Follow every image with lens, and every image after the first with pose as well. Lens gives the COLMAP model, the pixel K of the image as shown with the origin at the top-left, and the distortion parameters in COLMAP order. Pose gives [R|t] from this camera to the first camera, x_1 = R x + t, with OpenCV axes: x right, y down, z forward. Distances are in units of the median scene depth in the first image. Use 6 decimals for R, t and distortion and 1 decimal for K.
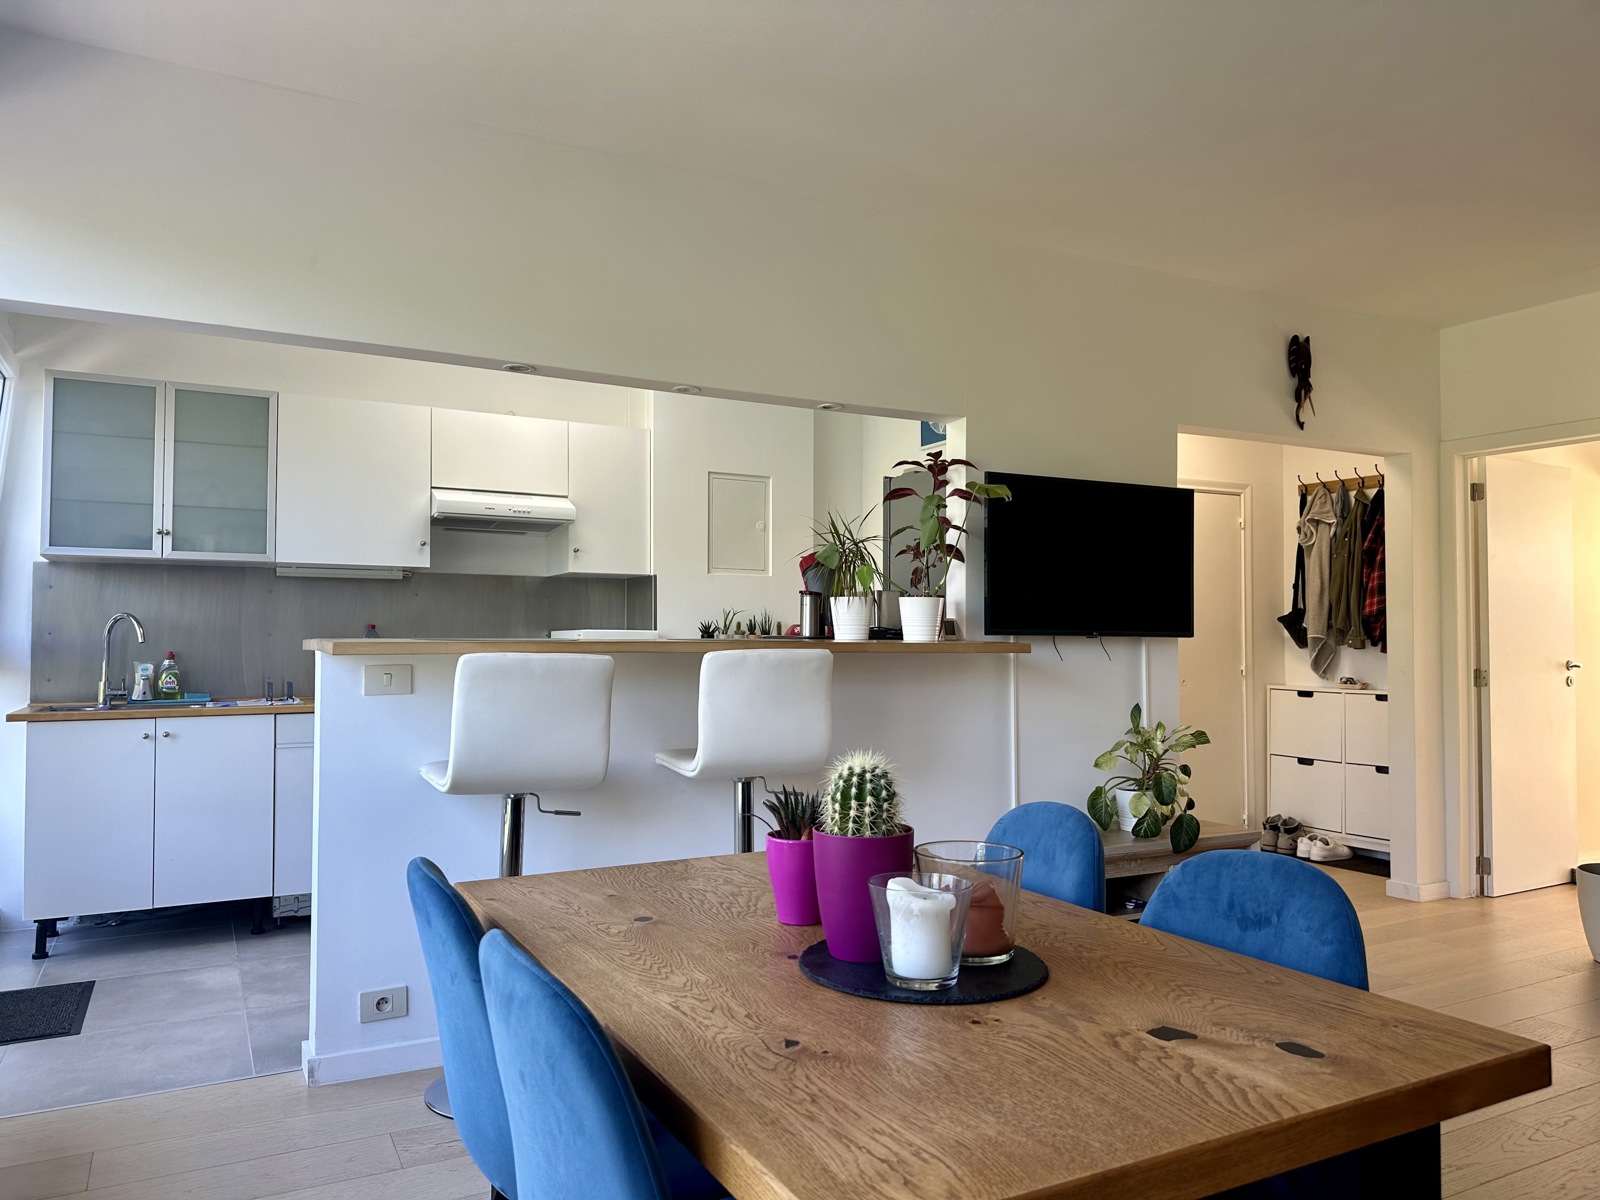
lens RADIAL K [[1118.5, 0, 800.0], [0, 1118.5, 600.0], [0, 0, 1]] dist [0.006473, 0.002024]
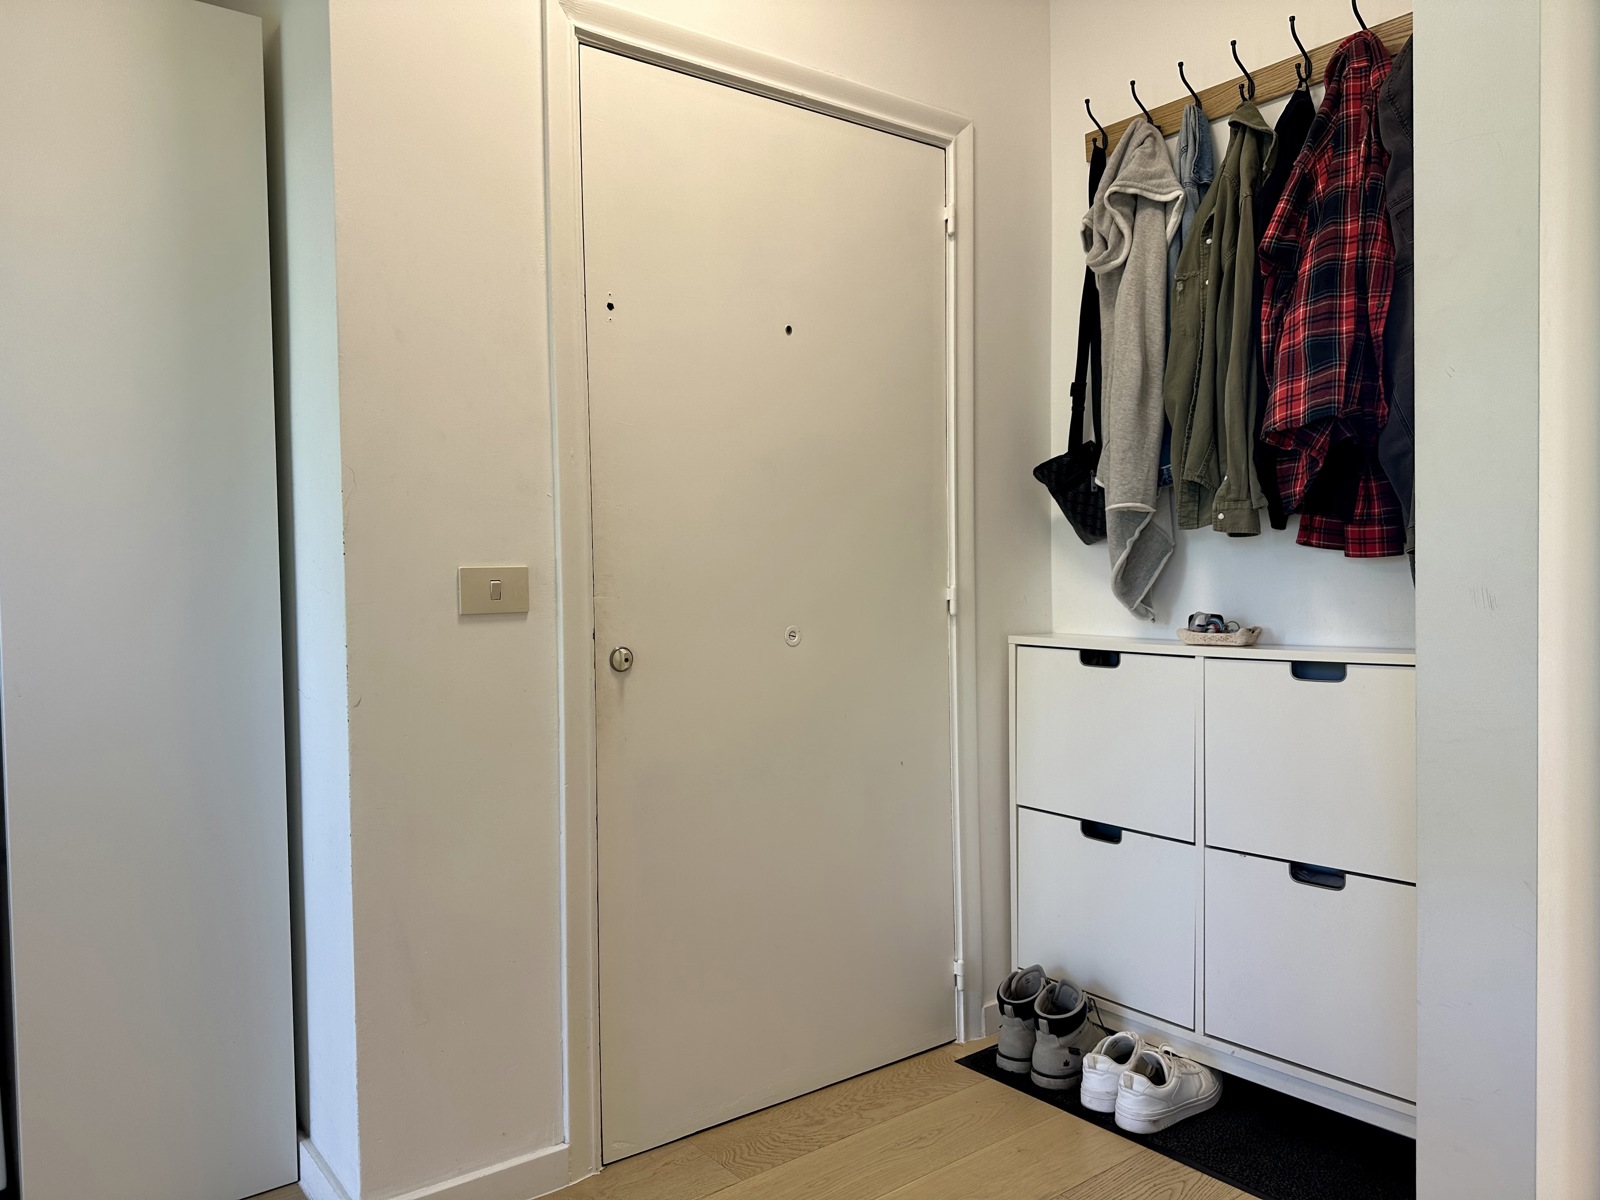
lens RADIAL K [[1116.0, 0, 800.0], [0, 1116.0, 600.0], [0, 0, 1]] dist [0.096441, -0.135865]
pose [[0.984240, -0.020898, 0.175598, 0.281777], [0.011315, 0.998400, 0.055397, 0.040916], [-0.176475, -0.052537, 0.982902, 0.638847]]
